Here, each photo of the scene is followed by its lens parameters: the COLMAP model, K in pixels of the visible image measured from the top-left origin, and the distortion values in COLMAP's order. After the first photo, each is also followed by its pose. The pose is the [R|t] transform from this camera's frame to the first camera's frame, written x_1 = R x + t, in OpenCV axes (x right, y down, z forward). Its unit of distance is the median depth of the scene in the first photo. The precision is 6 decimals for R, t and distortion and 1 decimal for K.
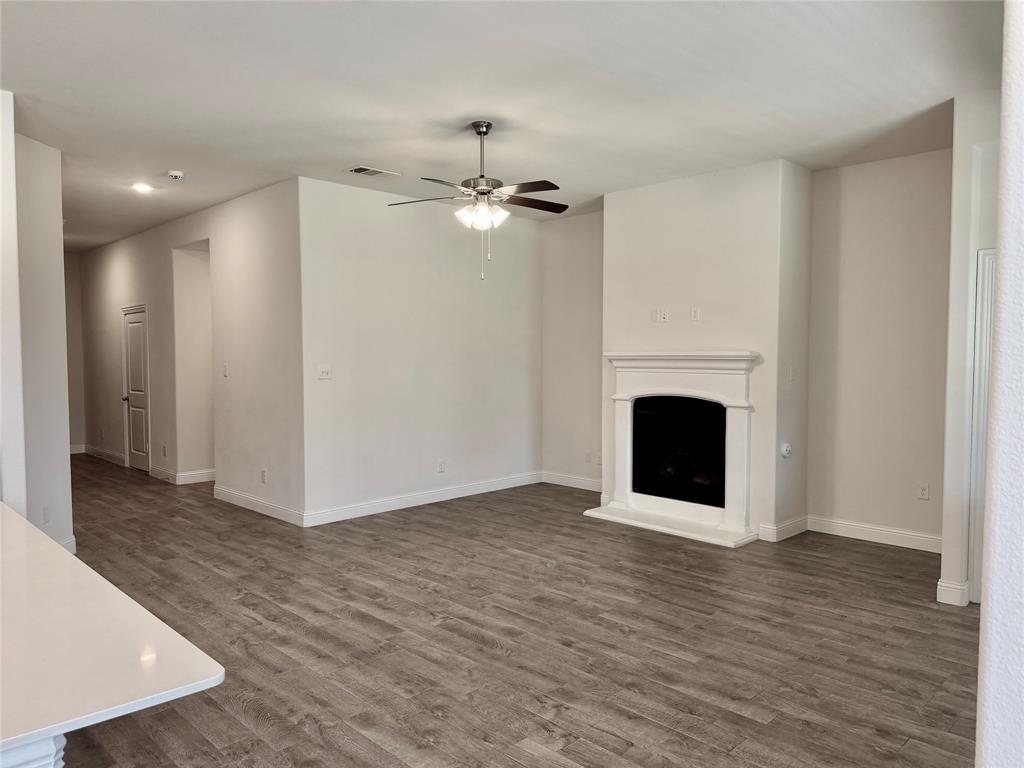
lens RADIAL K [[723.4, 0, 510.7], [0, 723.4, 385.2], [0, 0, 1]] dist [0.024356, -0.030759]
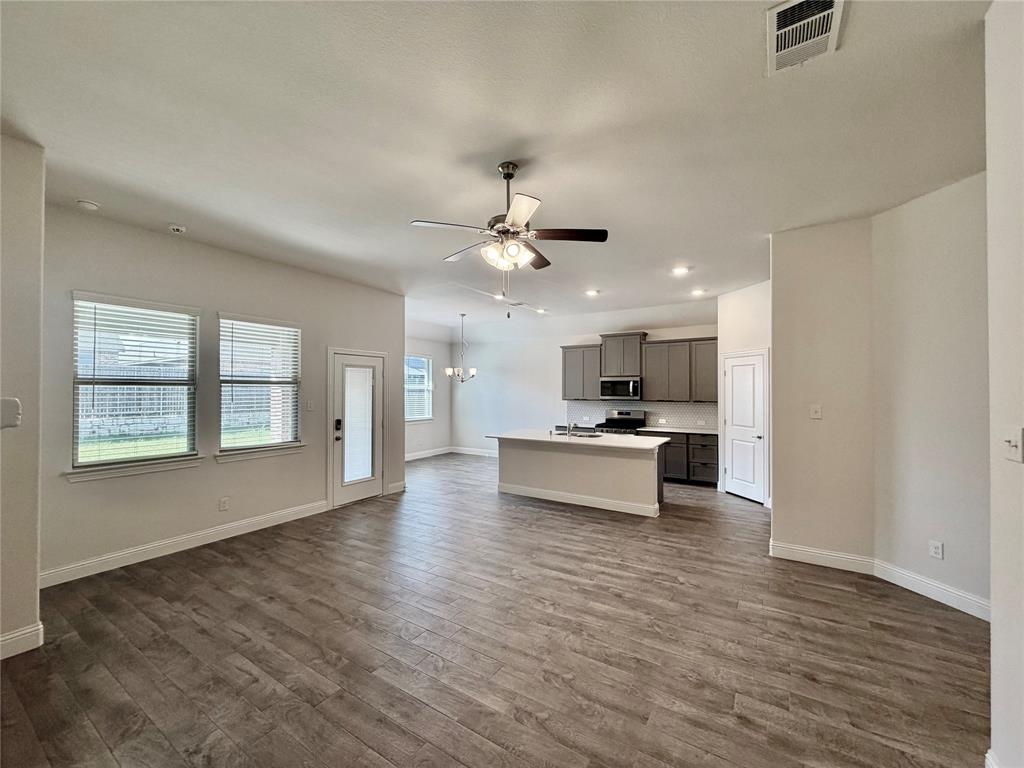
lens RADIAL K [[407.1, 0, 508.0], [0, 407.1, 389.9], [0, 0, 1]] dist [0.000470, 0.000860]
pose [[-0.975631, 0.001385, -0.219413, 0.081126], [-0.008173, 0.999057, 0.042650, -0.071061], [0.219266, 0.043403, -0.974699, 1.505299]]
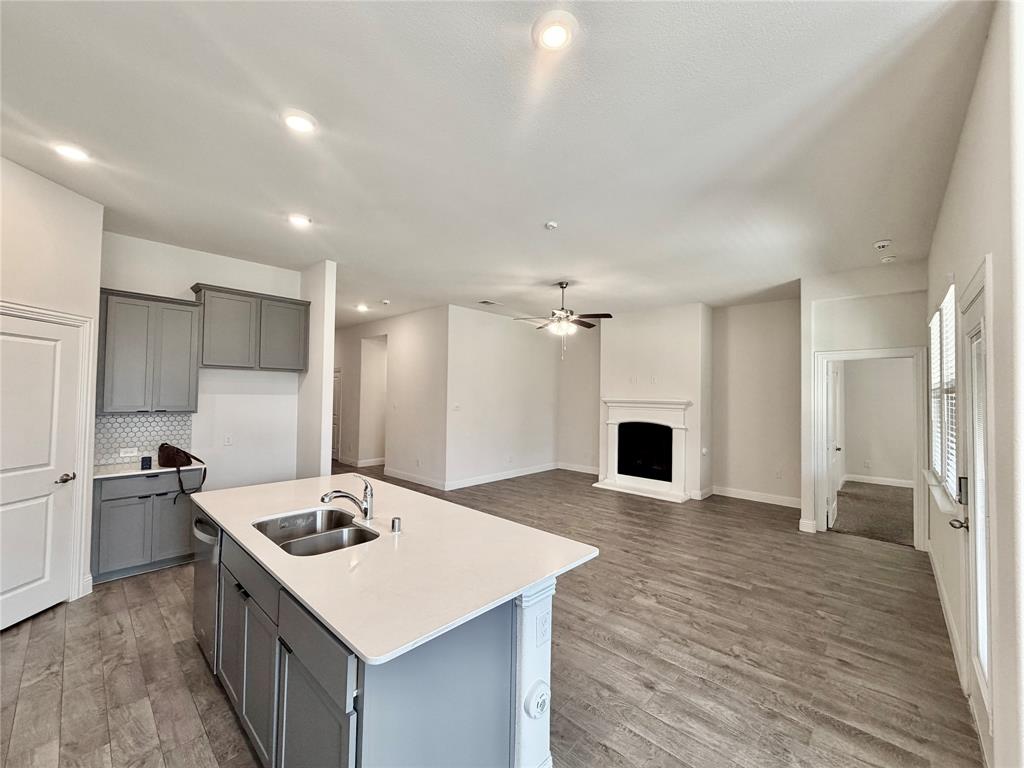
lens RADIAL K [[407.1, 0, 512.3], [0, 407.1, 380.8], [0, 0, 1]] dist [0.000470, 0.000860]
pose [[0.998963, 0.016925, 0.042261, -0.211330], [-0.013282, 0.996289, -0.085042, 0.002443], [-0.043543, 0.084393, 0.995481, -0.073463]]
